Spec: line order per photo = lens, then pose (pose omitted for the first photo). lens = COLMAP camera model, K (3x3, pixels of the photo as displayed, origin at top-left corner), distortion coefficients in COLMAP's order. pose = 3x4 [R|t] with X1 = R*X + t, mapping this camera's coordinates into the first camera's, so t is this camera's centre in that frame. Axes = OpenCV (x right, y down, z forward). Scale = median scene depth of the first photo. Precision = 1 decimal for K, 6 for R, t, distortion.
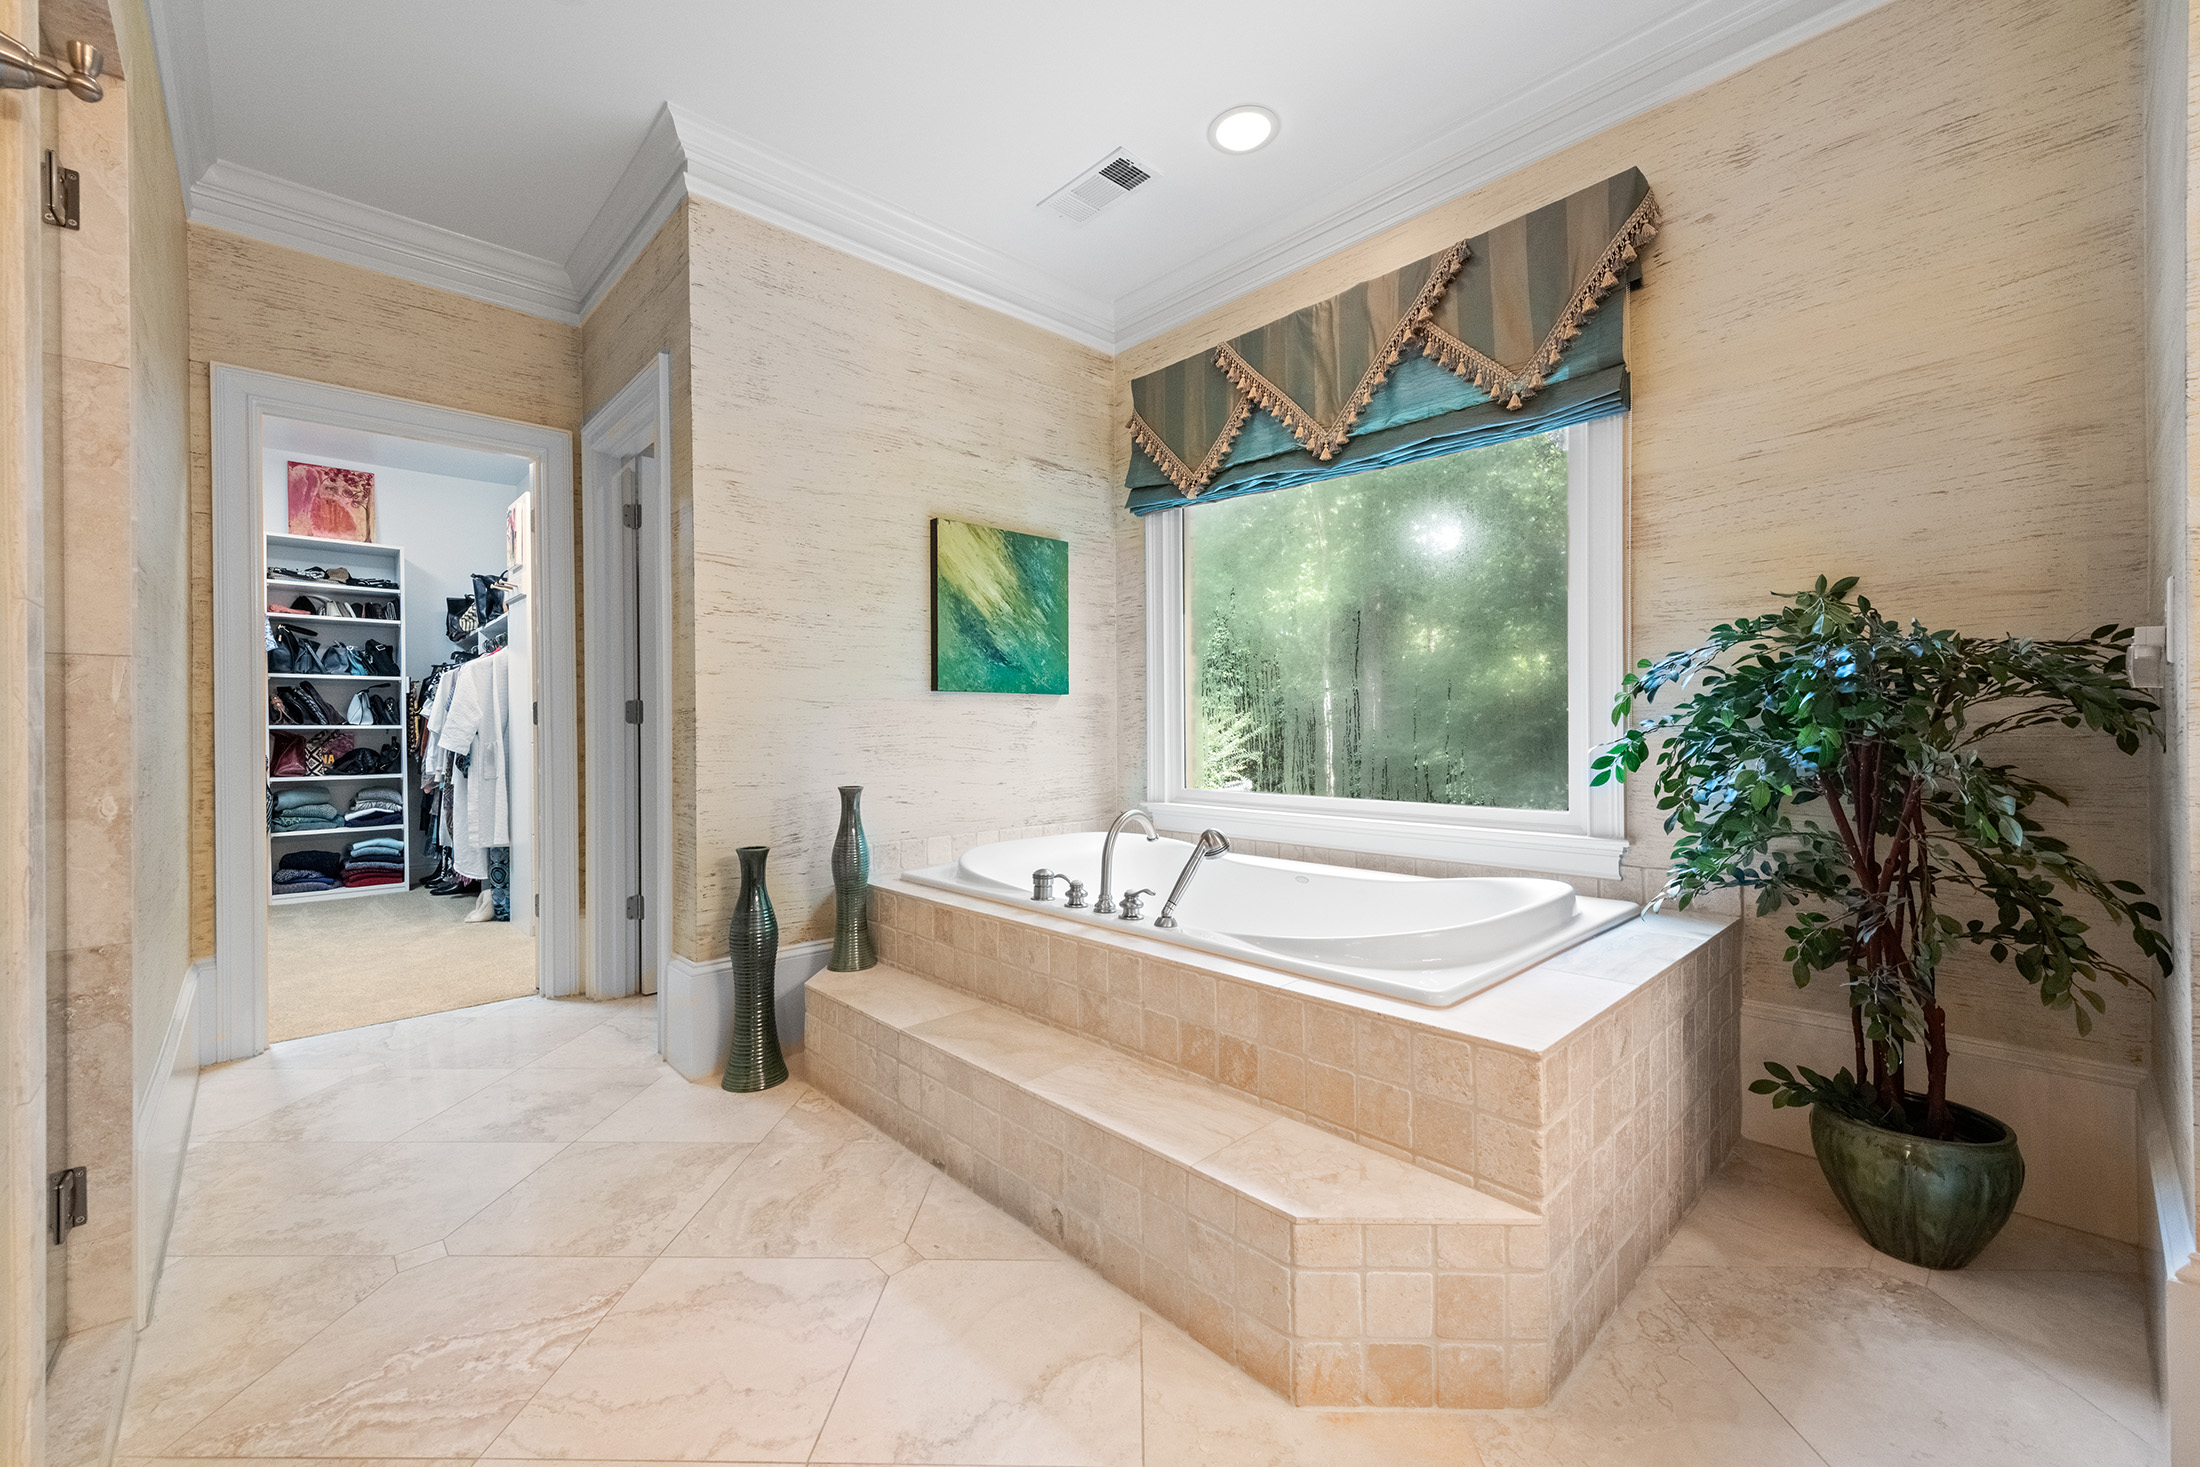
lens RADIAL K [[875.7, 0, 1101.4], [0, 875.7, 730.8], [0, 0, 1]] dist [0.003323, -0.000065]
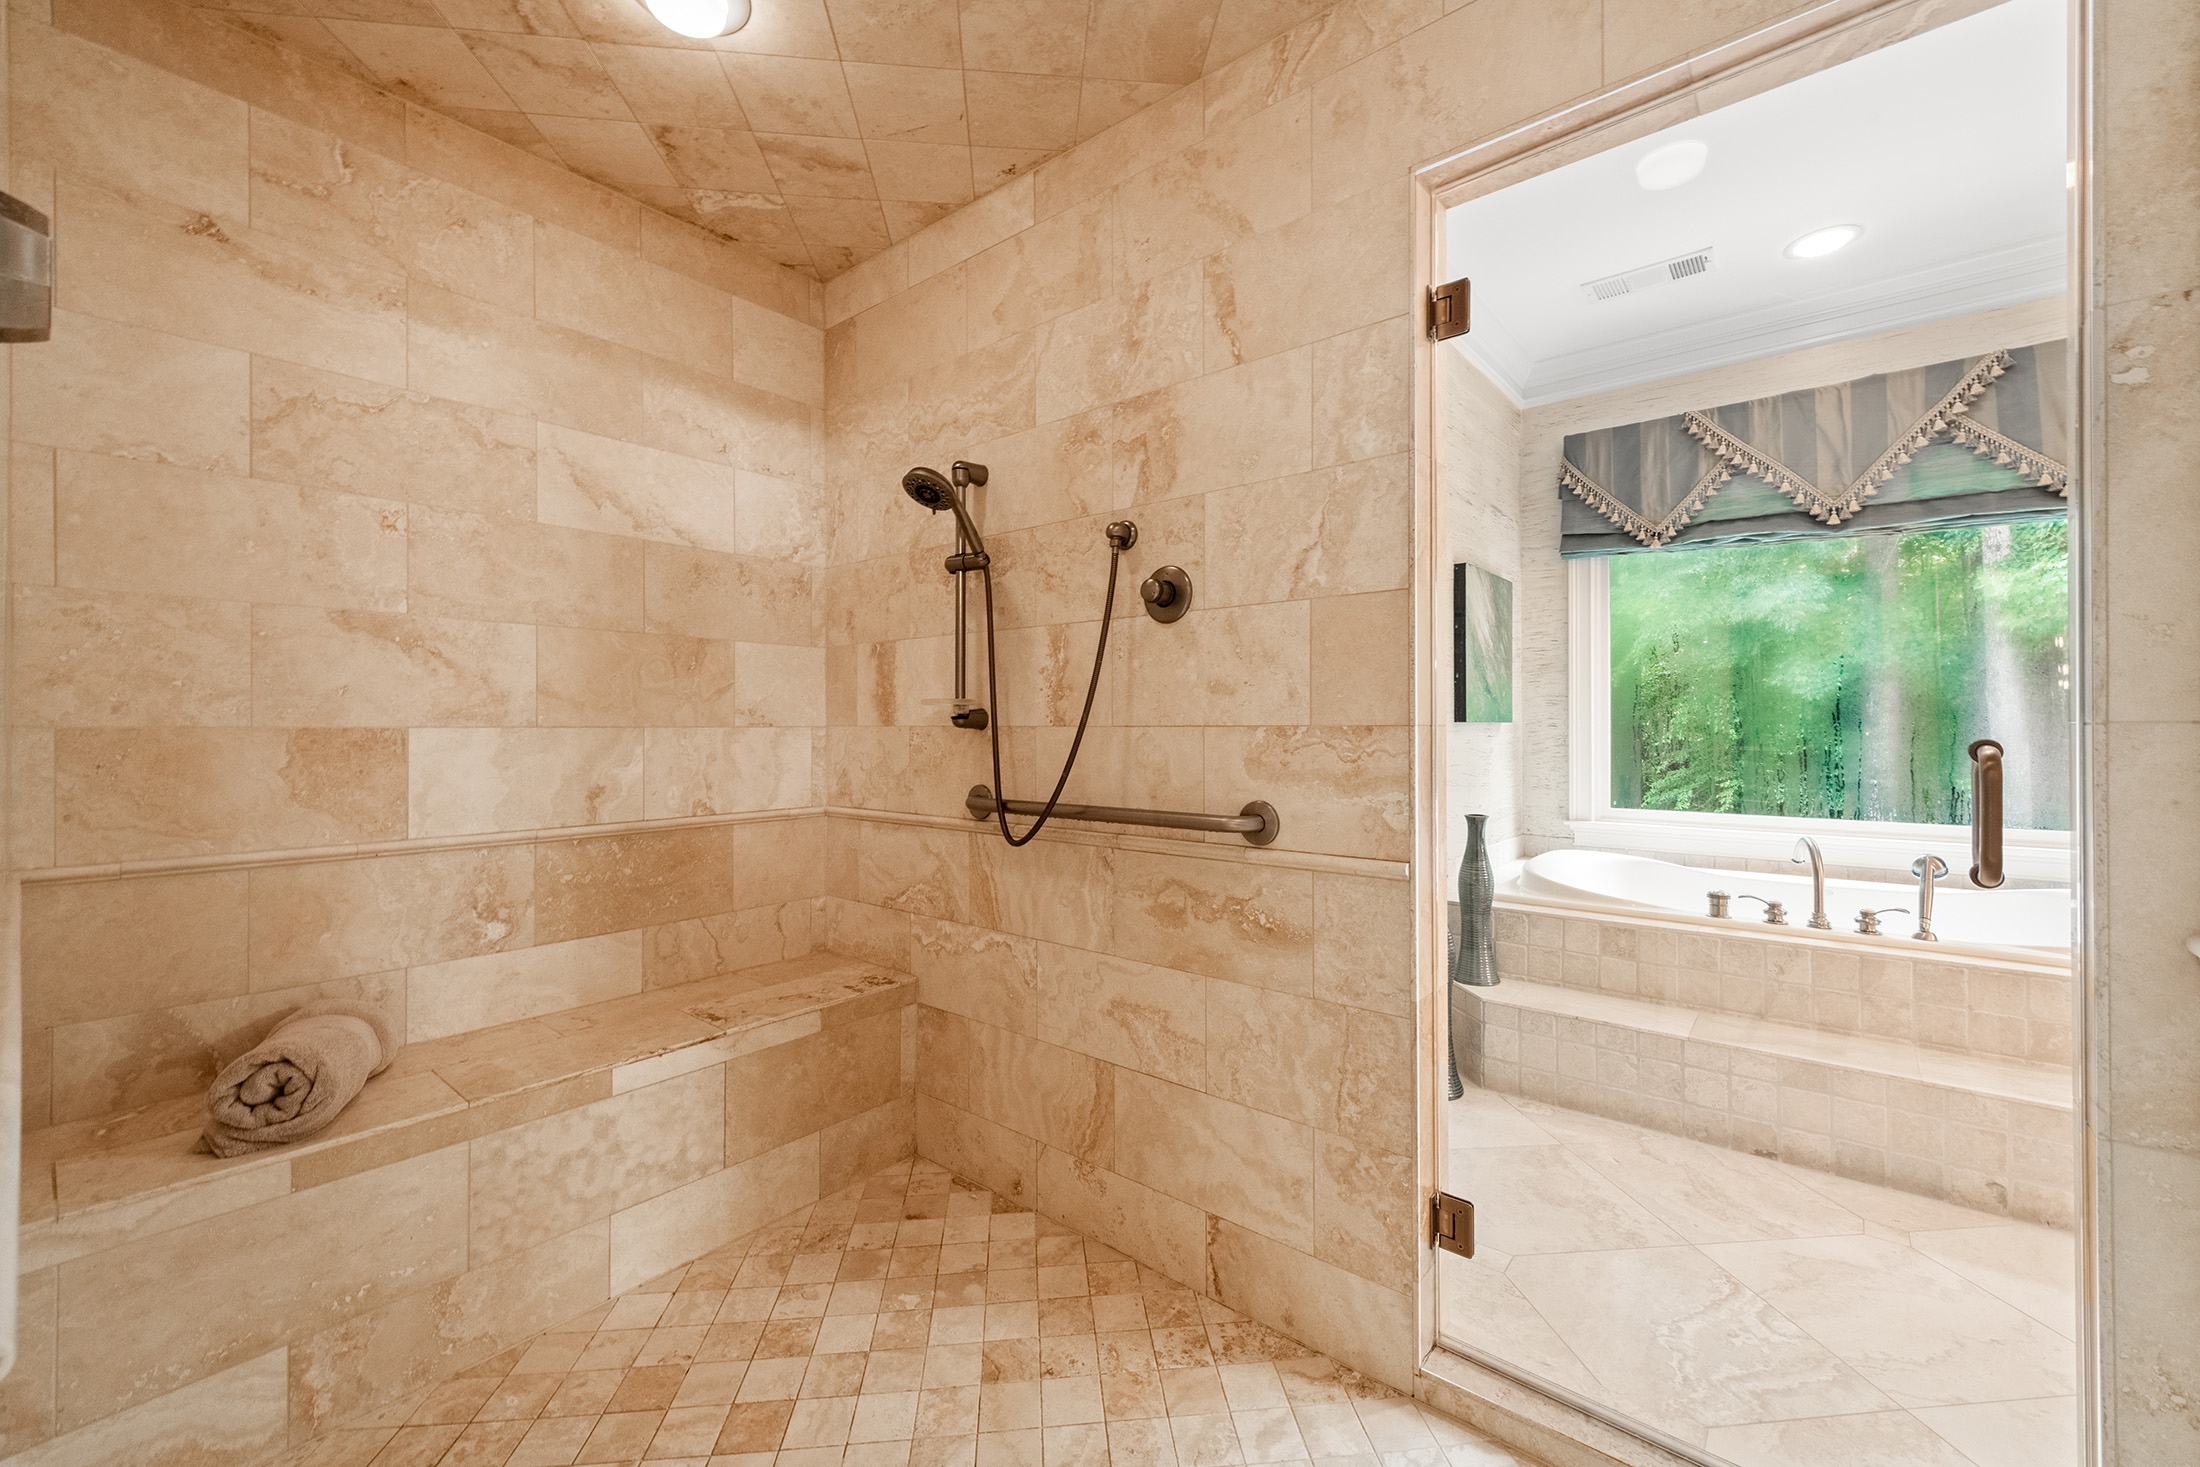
lens RADIAL K [[878.8, 0, 1097.5], [0, 878.8, 722.9], [0, 0, 1]] dist [-0.002661, -0.000466]
pose [[0.993343, 0.005684, 0.115053, -0.831994], [-0.004687, 0.999949, -0.008933, -0.035744], [-0.115097, 0.008335, 0.993319, -0.024419]]
